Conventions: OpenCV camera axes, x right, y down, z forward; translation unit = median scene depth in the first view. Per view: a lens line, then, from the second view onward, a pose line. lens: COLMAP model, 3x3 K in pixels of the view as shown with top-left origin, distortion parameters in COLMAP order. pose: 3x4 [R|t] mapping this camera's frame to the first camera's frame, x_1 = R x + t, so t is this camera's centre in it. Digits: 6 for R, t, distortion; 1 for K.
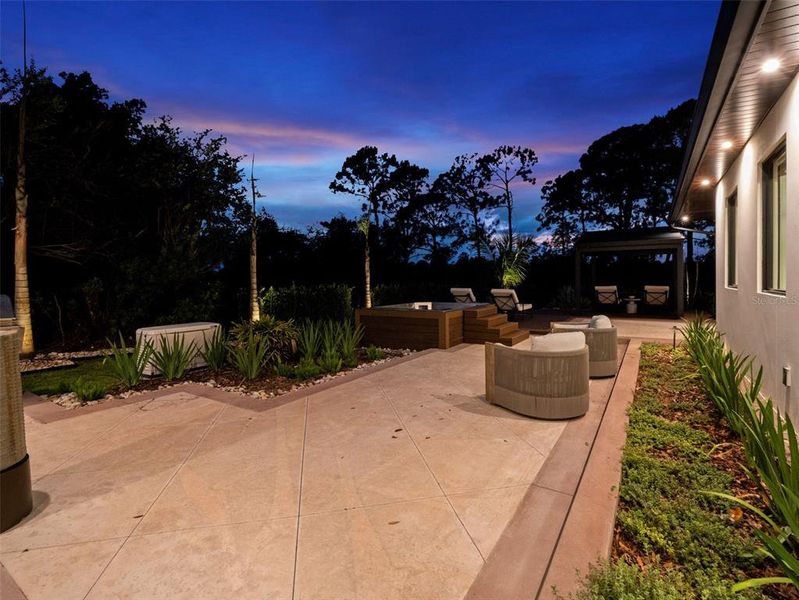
lens RADIAL K [[391.6, 0, 401.7], [0, 391.6, 289.1], [0, 0, 1]] dist [-0.001887, -0.008433]
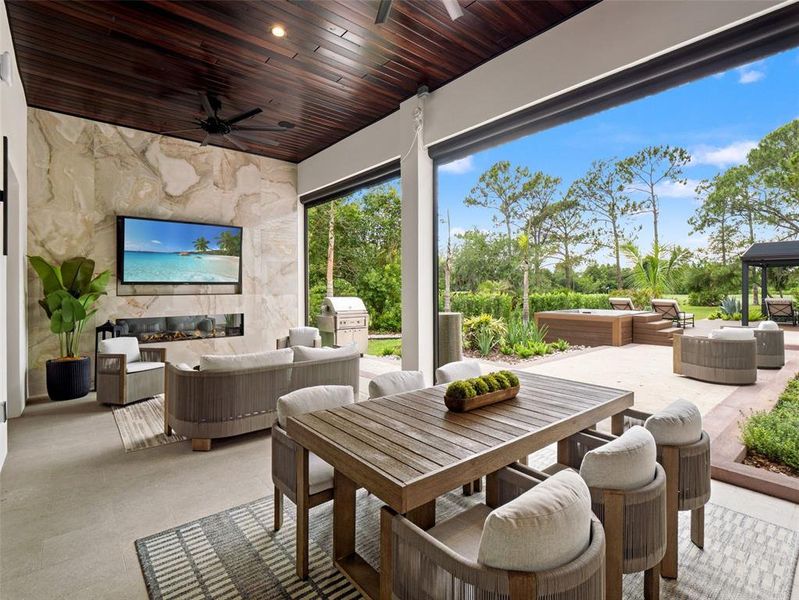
lens RADIAL K [[391.6, 0, 402.2], [0, 391.6, 294.6], [0, 0, 1]] dist [-0.001887, -0.008433]
pose [[0.957035, 0.010898, -0.289767, -0.030796], [-0.013043, 0.999900, -0.005472, 0.001034], [0.289678, 0.009016, 0.957082, -0.064213]]
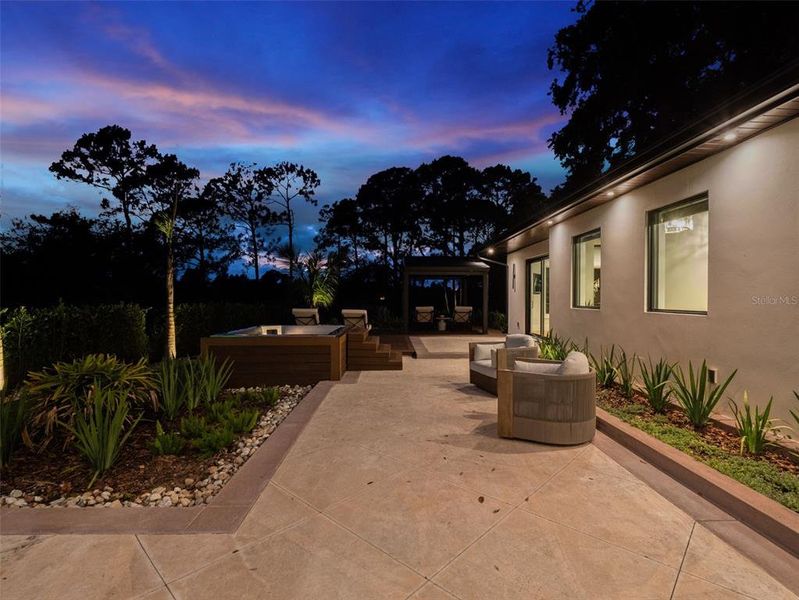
lens RADIAL K [[391.6, 0, 406.4], [0, 391.6, 301.9], [0, 0, 1]] dist [-0.001887, -0.008433]
pose [[0.821277, 0.008472, 0.570467, -0.047540], [0.002267, 0.999833, -0.018112, -0.000426], [-0.570526, 0.016168, 0.821121, 0.039090]]
